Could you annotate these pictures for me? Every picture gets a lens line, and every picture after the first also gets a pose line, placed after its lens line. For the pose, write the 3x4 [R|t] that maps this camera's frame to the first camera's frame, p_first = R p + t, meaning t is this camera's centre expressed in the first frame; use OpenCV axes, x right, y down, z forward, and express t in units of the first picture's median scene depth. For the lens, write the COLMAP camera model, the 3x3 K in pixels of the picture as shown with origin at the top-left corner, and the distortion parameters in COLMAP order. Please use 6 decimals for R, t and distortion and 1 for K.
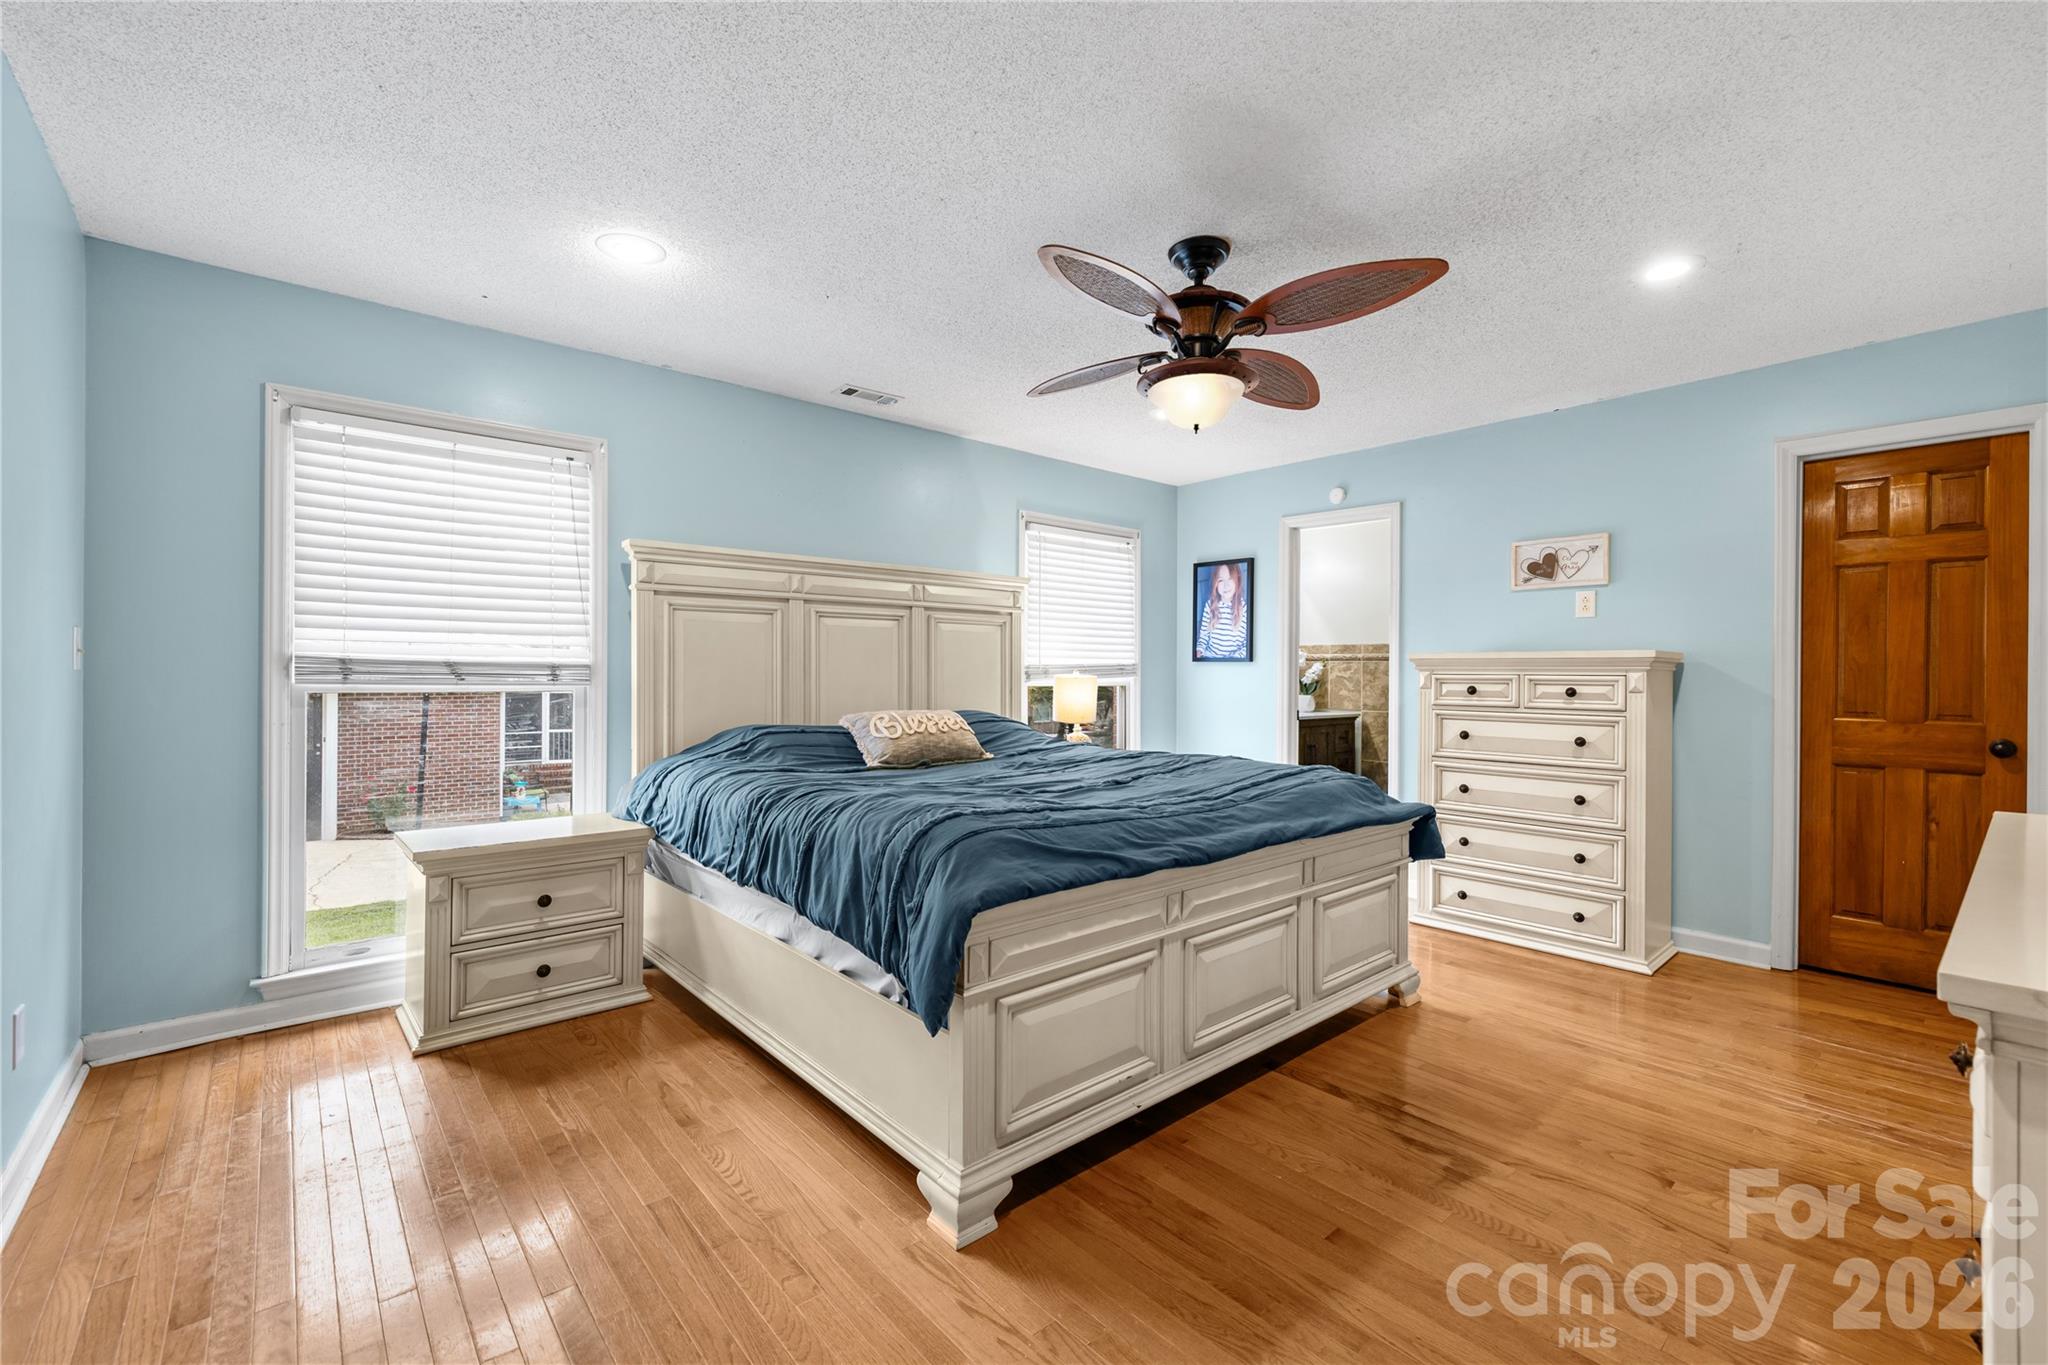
lens RADIAL K [[860.3, 0, 1025.2], [0, 860.3, 678.2], [0, 0, 1]] dist [0.002765, 0.000168]
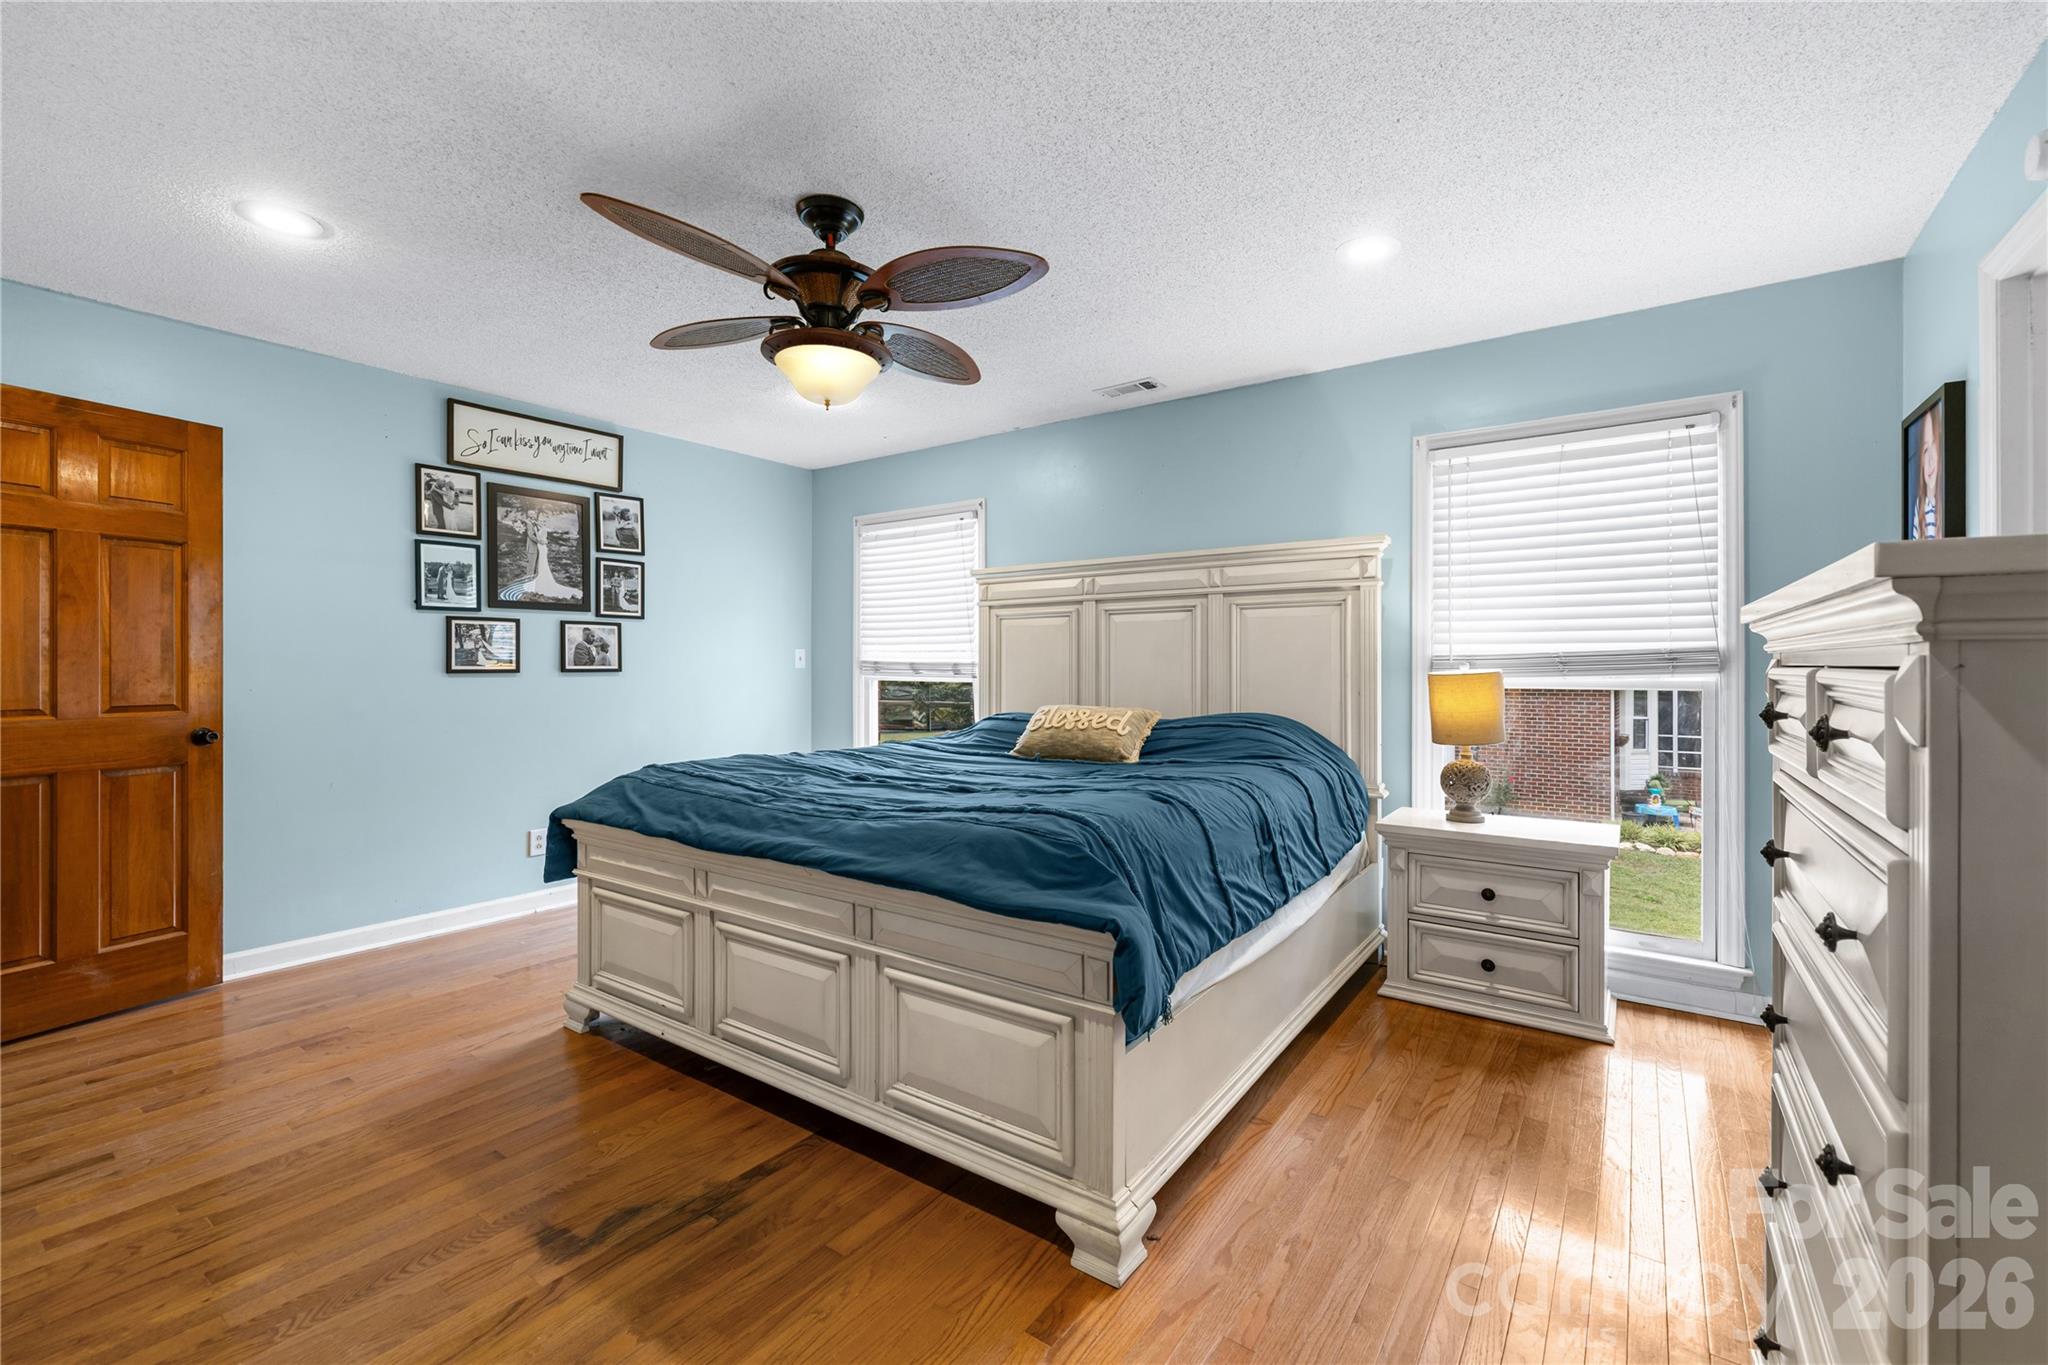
lens RADIAL K [[860.3, 0, 1025.8], [0, 860.3, 668.5], [0, 0, 1]] dist [0.002765, 0.000168]
pose [[0.237708, -0.001133, -0.971336, 1.072728], [-0.002331, 0.999996, -0.001737, -0.004706], [0.971334, 0.002677, 0.237705, 0.916105]]
